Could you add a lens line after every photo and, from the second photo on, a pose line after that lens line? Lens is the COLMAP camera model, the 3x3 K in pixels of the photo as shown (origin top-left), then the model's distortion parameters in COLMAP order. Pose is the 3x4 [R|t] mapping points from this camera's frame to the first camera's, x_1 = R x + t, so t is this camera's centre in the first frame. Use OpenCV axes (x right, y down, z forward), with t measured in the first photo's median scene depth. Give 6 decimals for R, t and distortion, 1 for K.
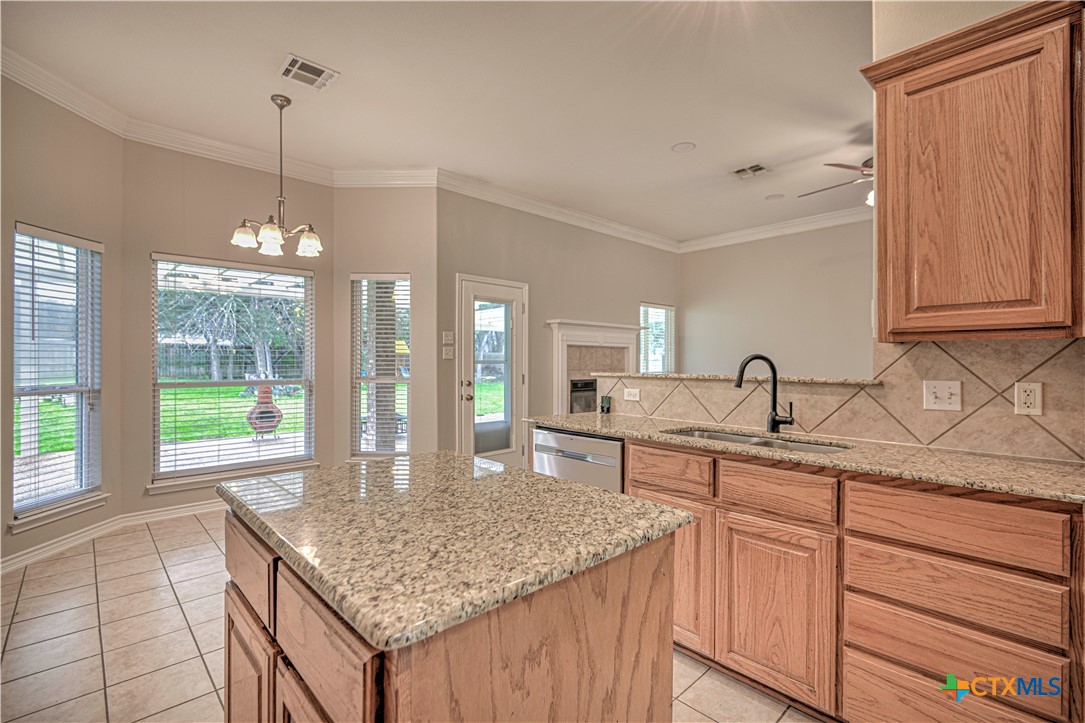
lens RADIAL K [[493.0, 0, 541.3], [0, 493.0, 358.5], [0, 0, 1]] dist [0.006519, -0.005670]
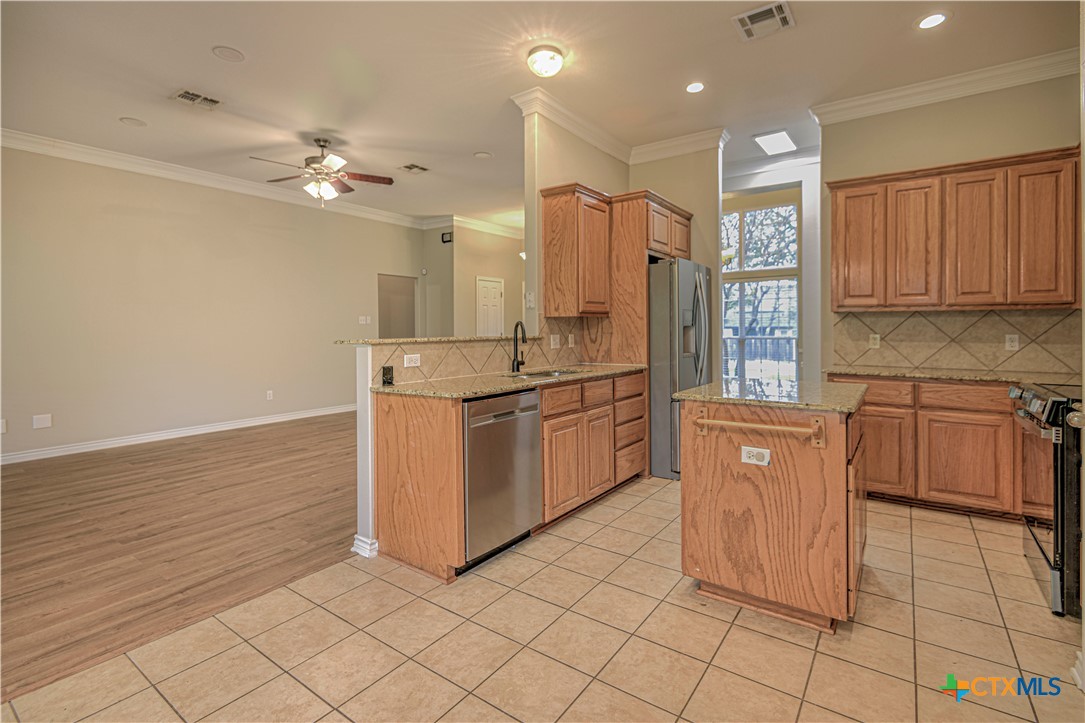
lens RADIAL K [[493.0, 0, 537.9], [0, 493.0, 332.2], [0, 0, 1]] dist [0.006519, -0.005670]
pose [[-0.176543, -0.013975, 0.984194, -1.042915], [-0.002286, 0.999902, 0.013788, 0.004115], [-0.984290, 0.000185, -0.176558, 1.188027]]
